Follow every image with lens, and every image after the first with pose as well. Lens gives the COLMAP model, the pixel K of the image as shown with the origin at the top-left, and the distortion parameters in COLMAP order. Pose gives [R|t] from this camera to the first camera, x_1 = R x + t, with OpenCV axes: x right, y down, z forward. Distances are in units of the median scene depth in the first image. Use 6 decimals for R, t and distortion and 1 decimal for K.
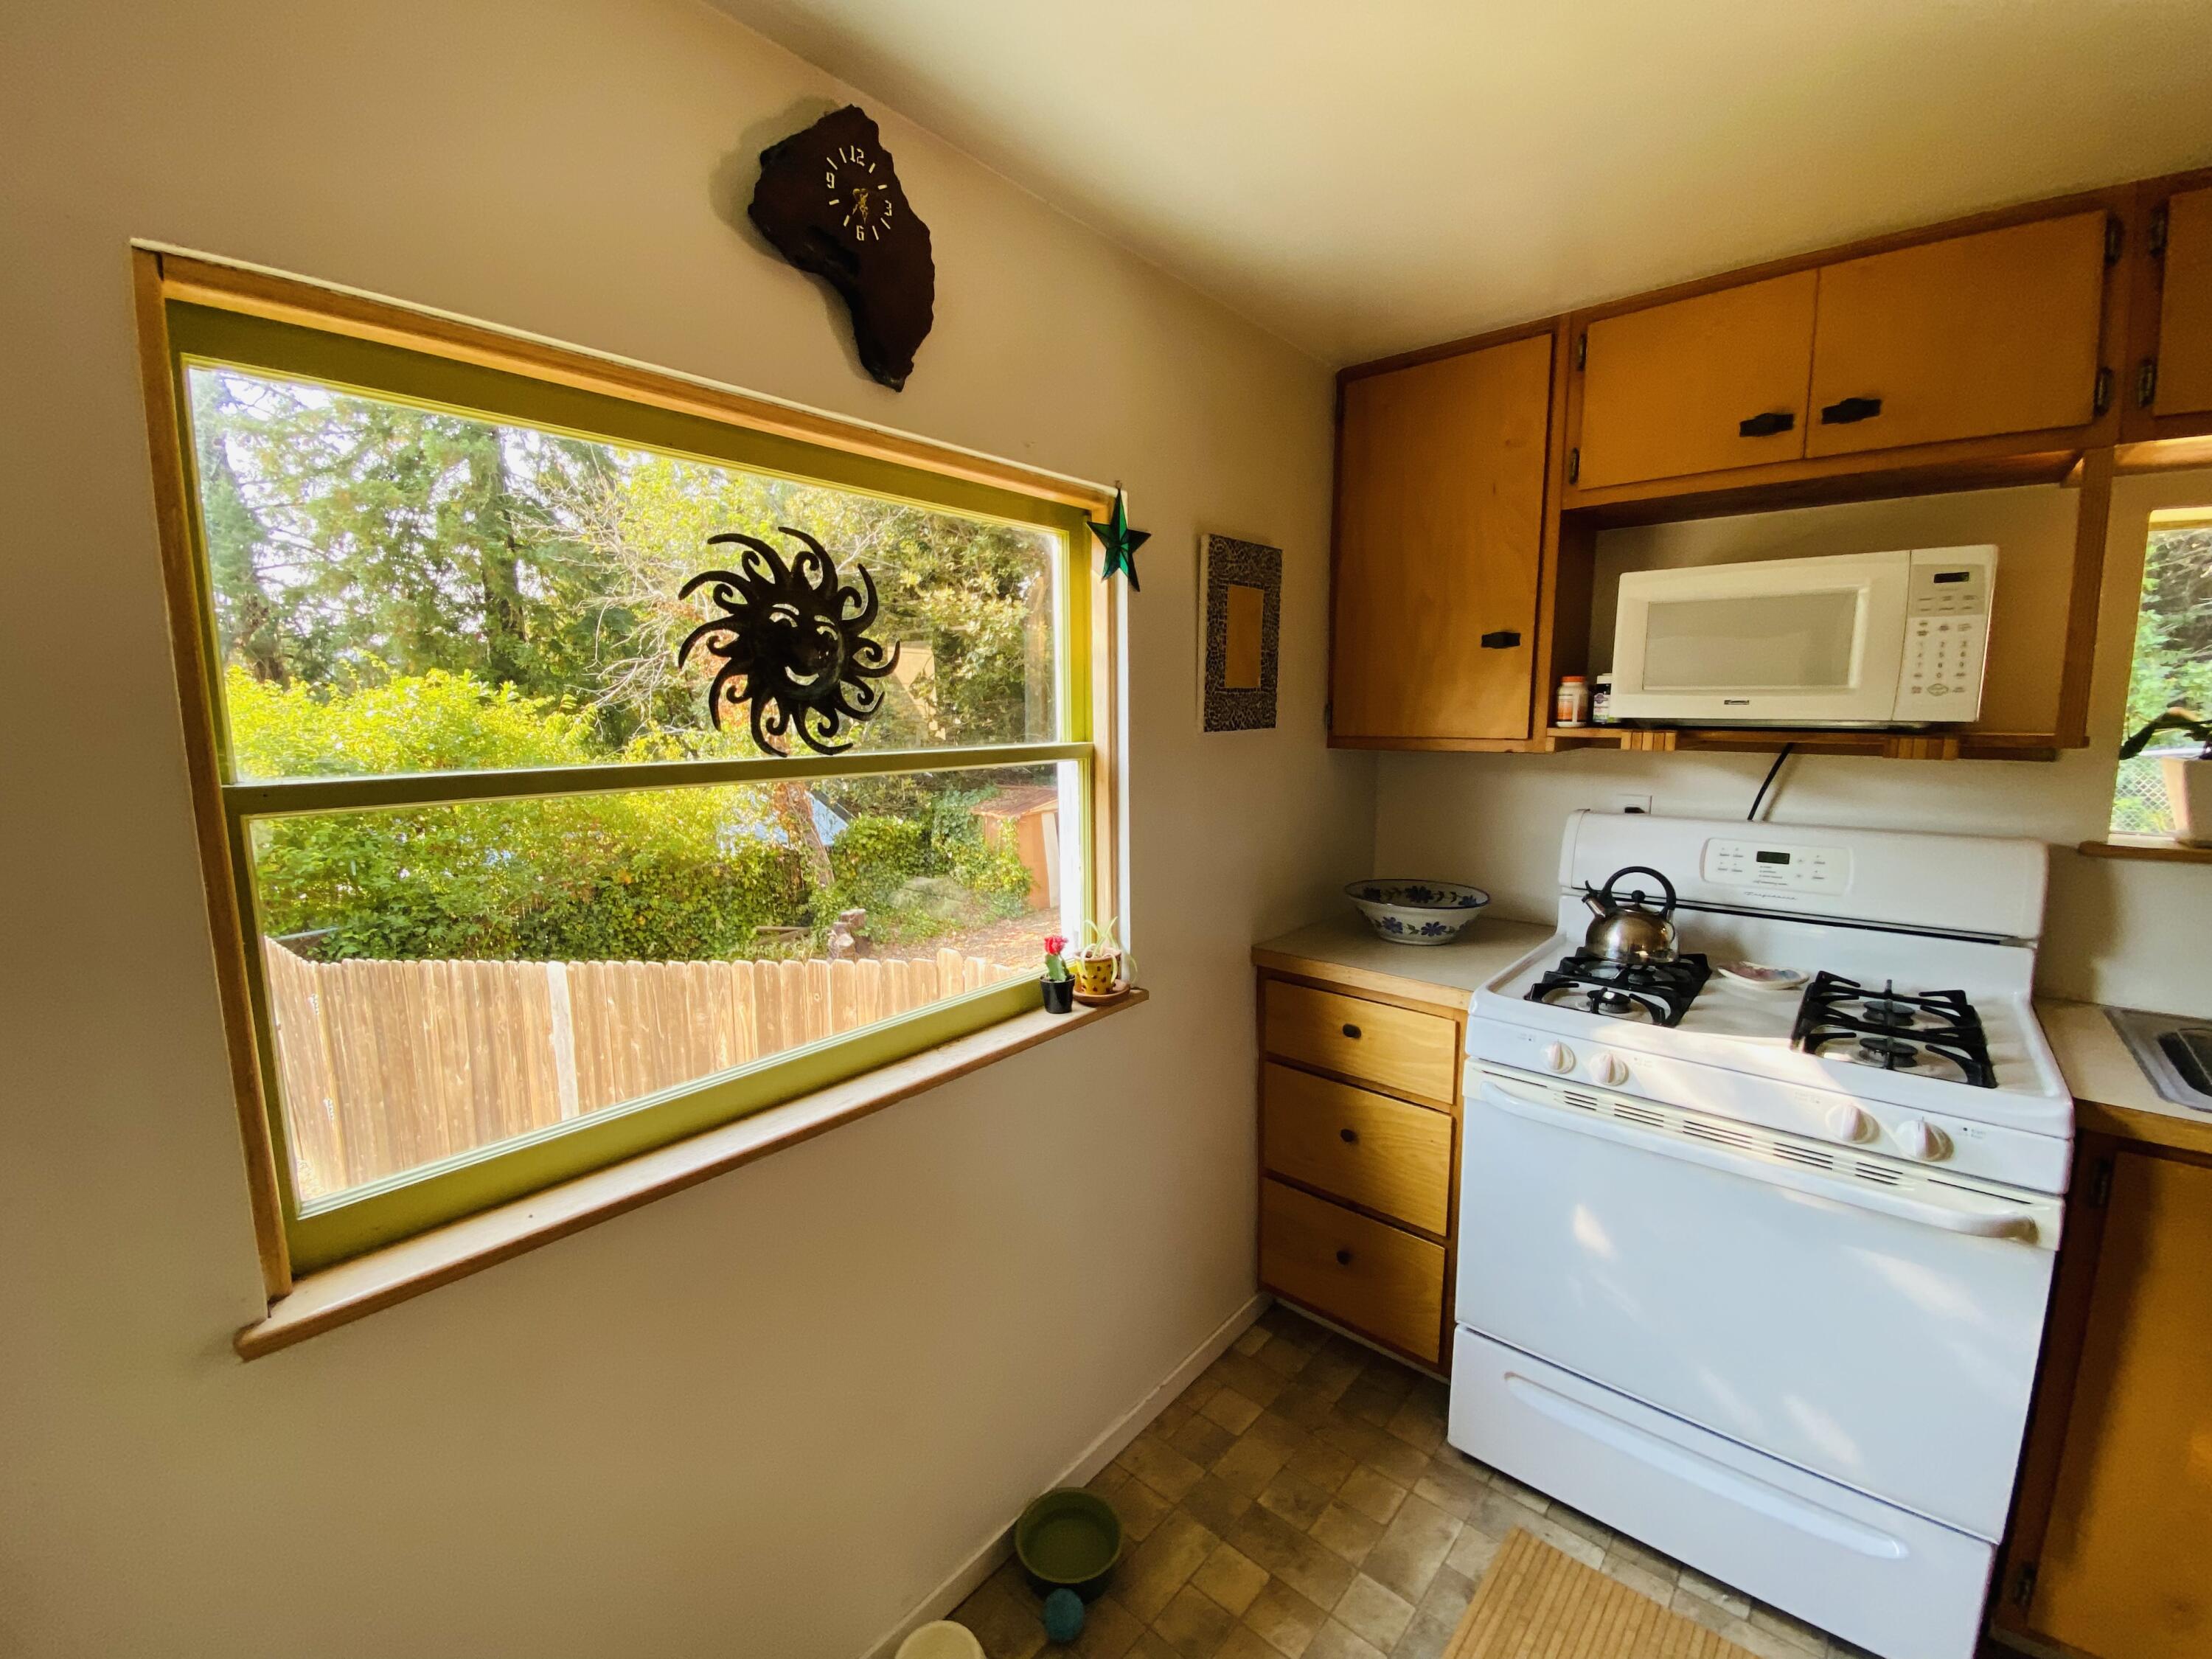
lens RADIAL K [[892.6, 0, 1101.5], [0, 892.6, 824.5], [0, 0, 1]] dist [0.043287, -0.024392]
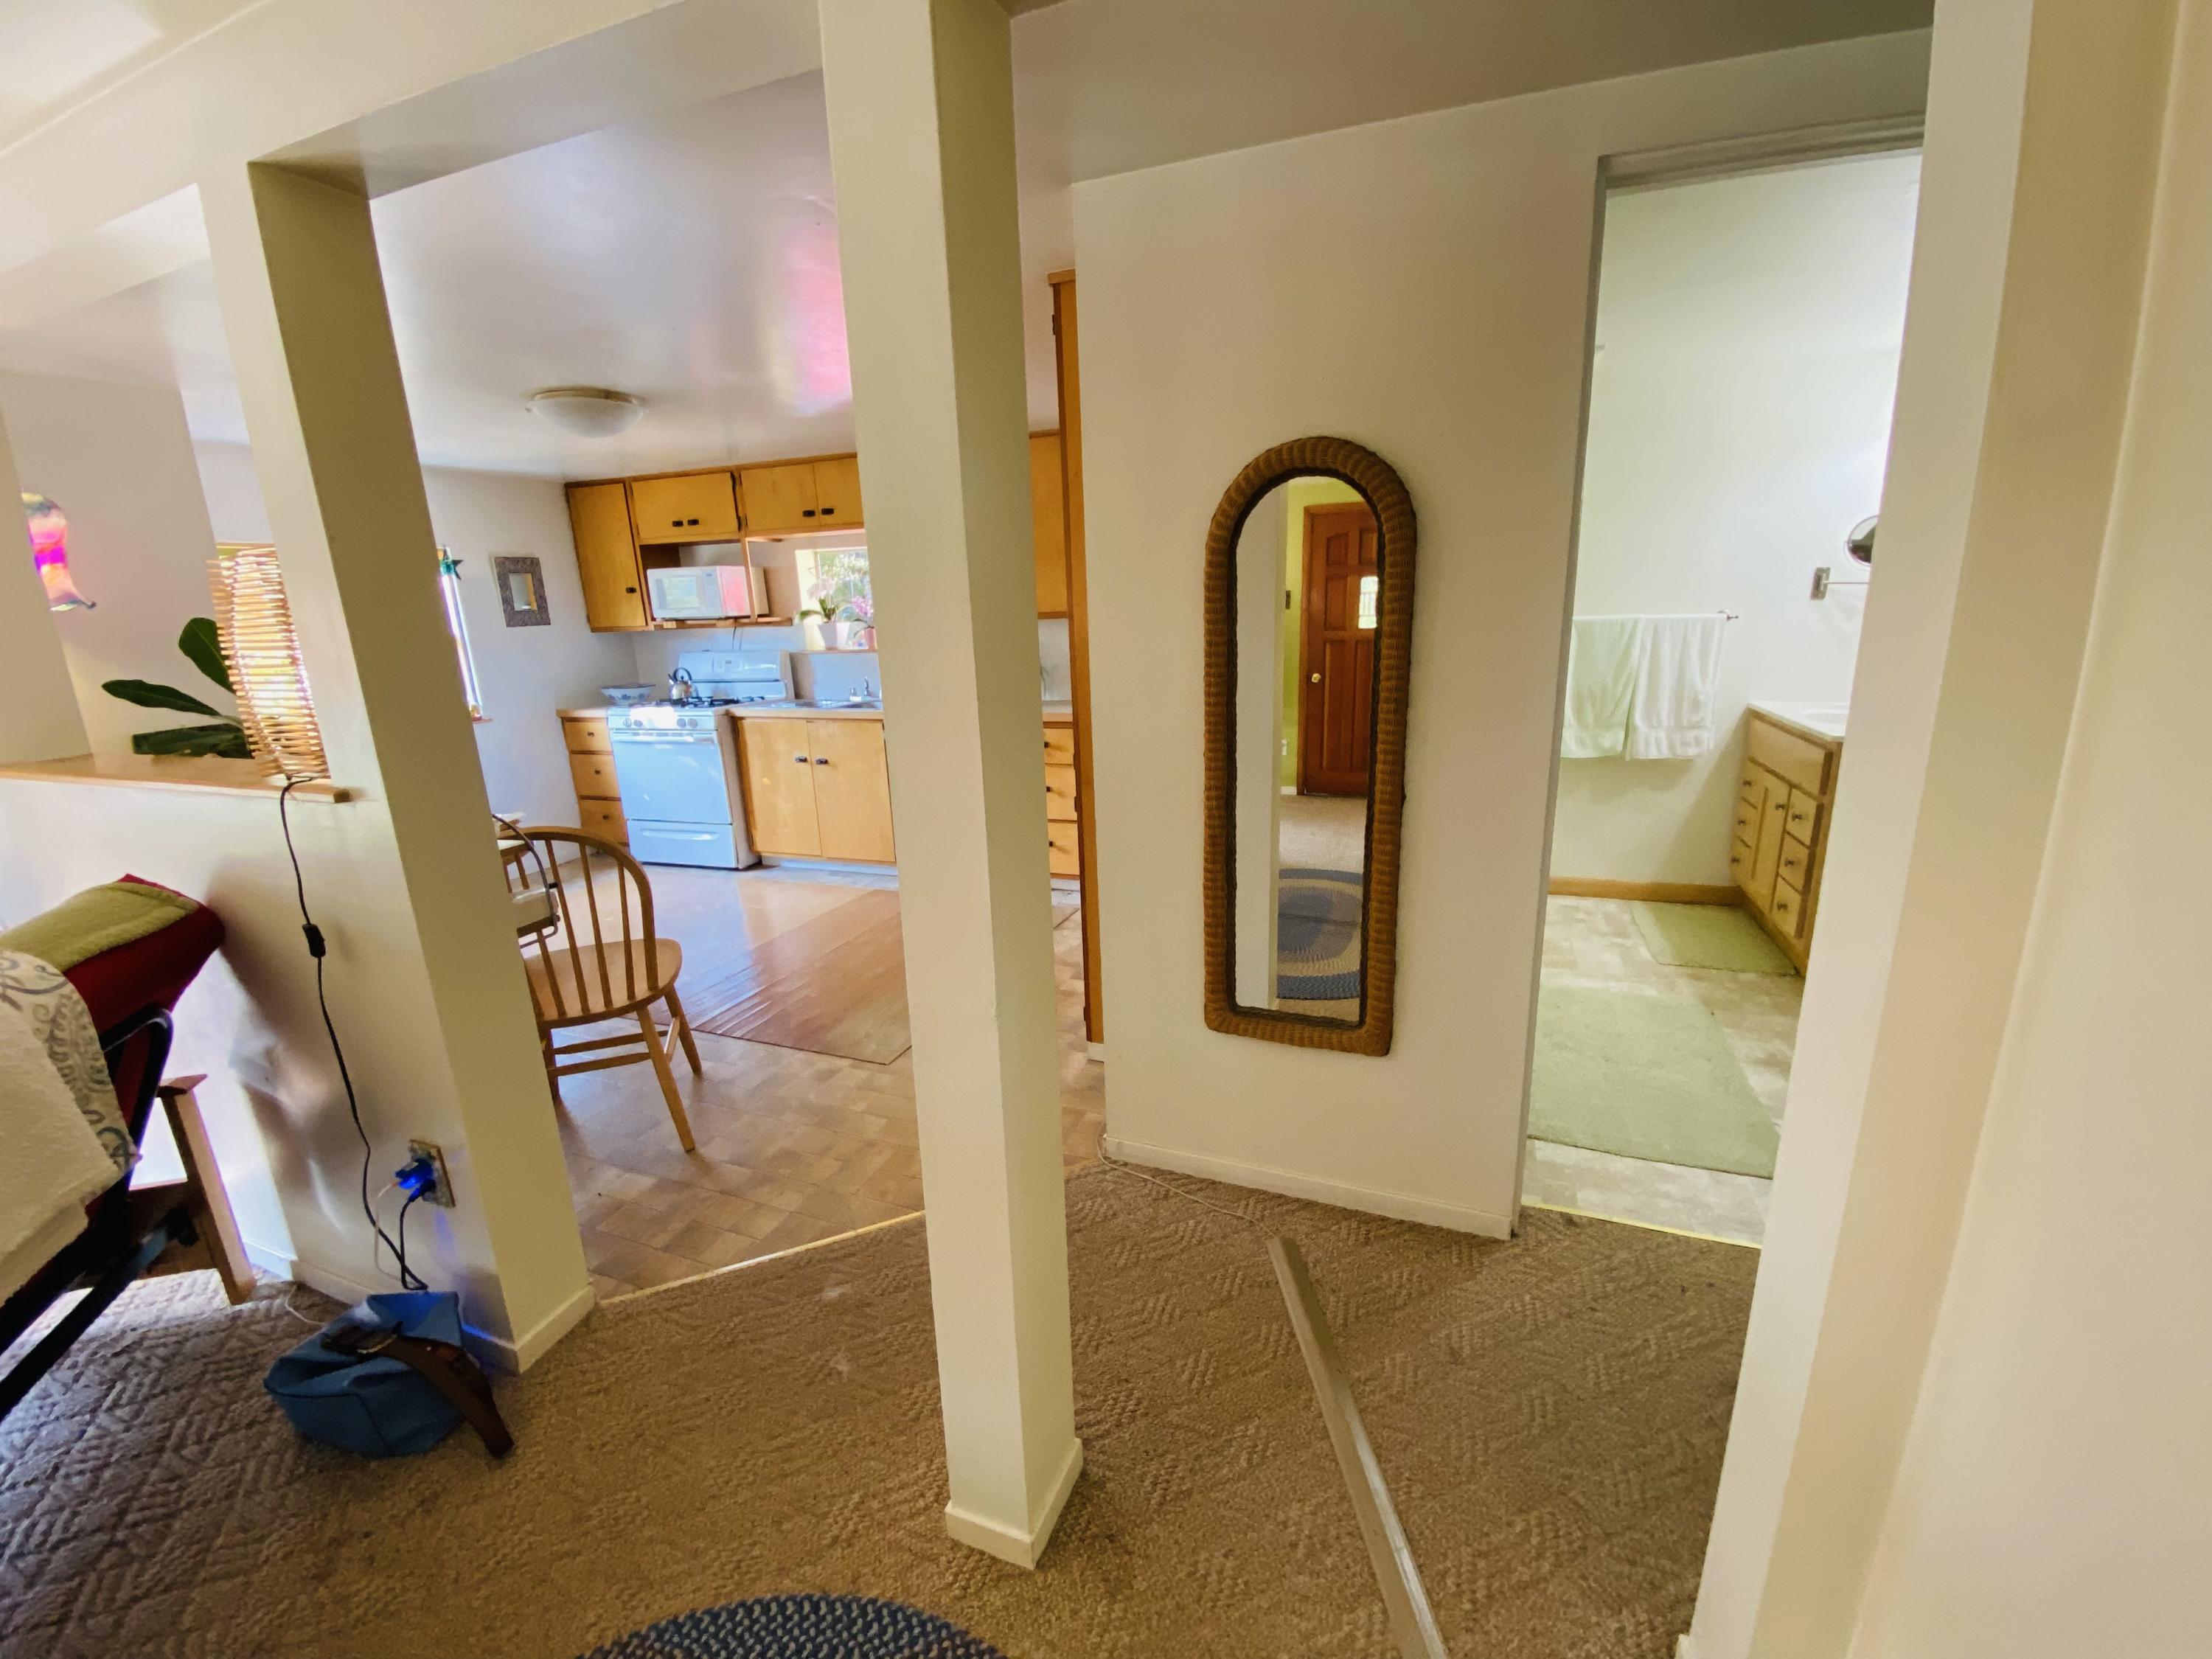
lens RADIAL K [[887.4, 0, 1106.0], [0, 887.4, 829.5], [0, 0, 1]] dist [0.001057, -0.014253]
pose [[0.941497, -0.112664, 0.317632, 0.883452], [0.075849, 0.989124, 0.126019, 0.299325], [-0.328375, -0.094555, 0.939803, -2.166510]]
